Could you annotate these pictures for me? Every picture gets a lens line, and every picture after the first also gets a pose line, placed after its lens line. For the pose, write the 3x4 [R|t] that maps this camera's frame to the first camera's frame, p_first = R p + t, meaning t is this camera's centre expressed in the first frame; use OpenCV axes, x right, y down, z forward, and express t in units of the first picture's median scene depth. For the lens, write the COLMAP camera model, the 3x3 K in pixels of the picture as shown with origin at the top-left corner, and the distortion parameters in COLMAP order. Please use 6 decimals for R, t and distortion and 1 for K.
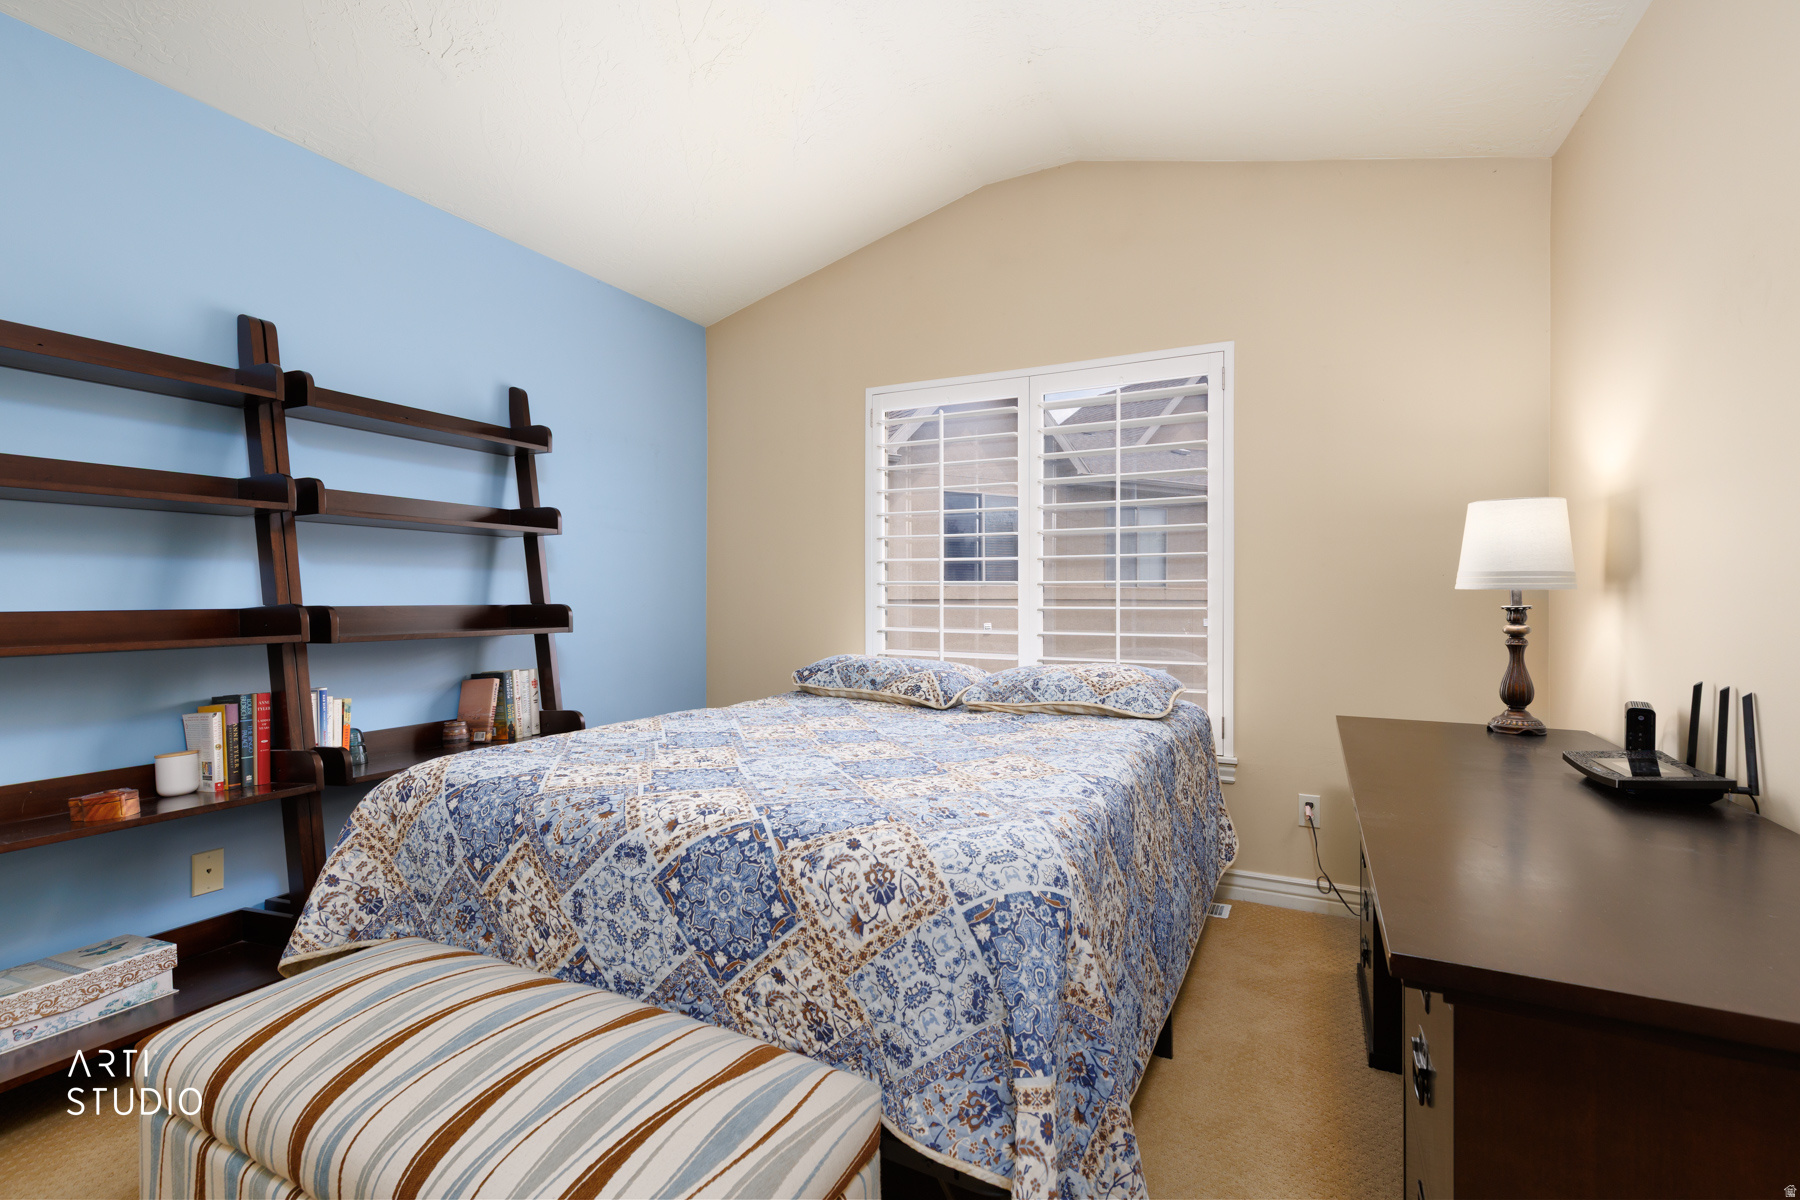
lens RADIAL K [[802.6, 0, 905.7], [0, 802.6, 597.4], [0, 0, 1]] dist [0.006378, -0.000011]
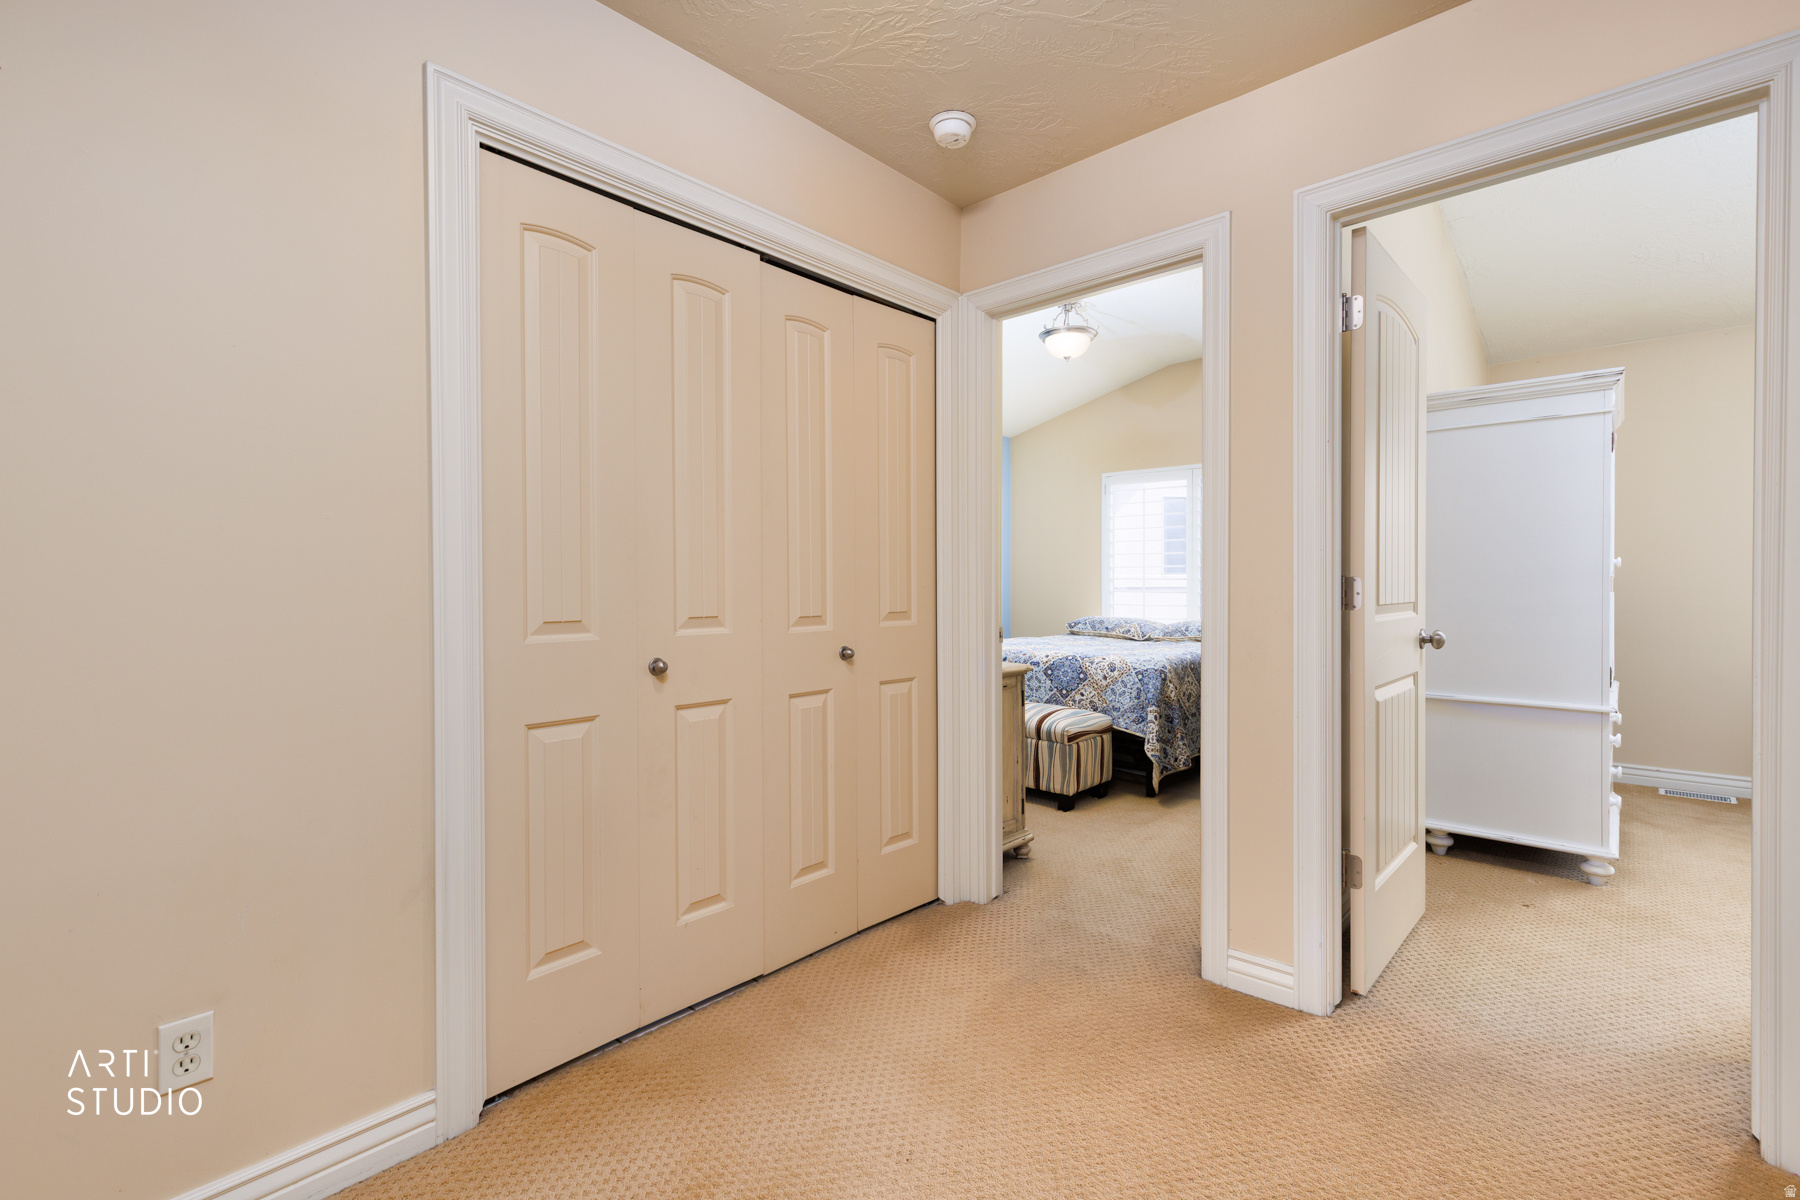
lens RADIAL K [[802.6, 0, 905.7], [0, 802.6, 597.4], [0, 0, 1]] dist [0.006378, -0.000011]
pose [[0.961762, 0.000107, -0.273888, 0.063482], [0.003673, 0.999905, 0.013288, -0.008018], [0.273863, -0.013786, 0.961670, -2.592337]]
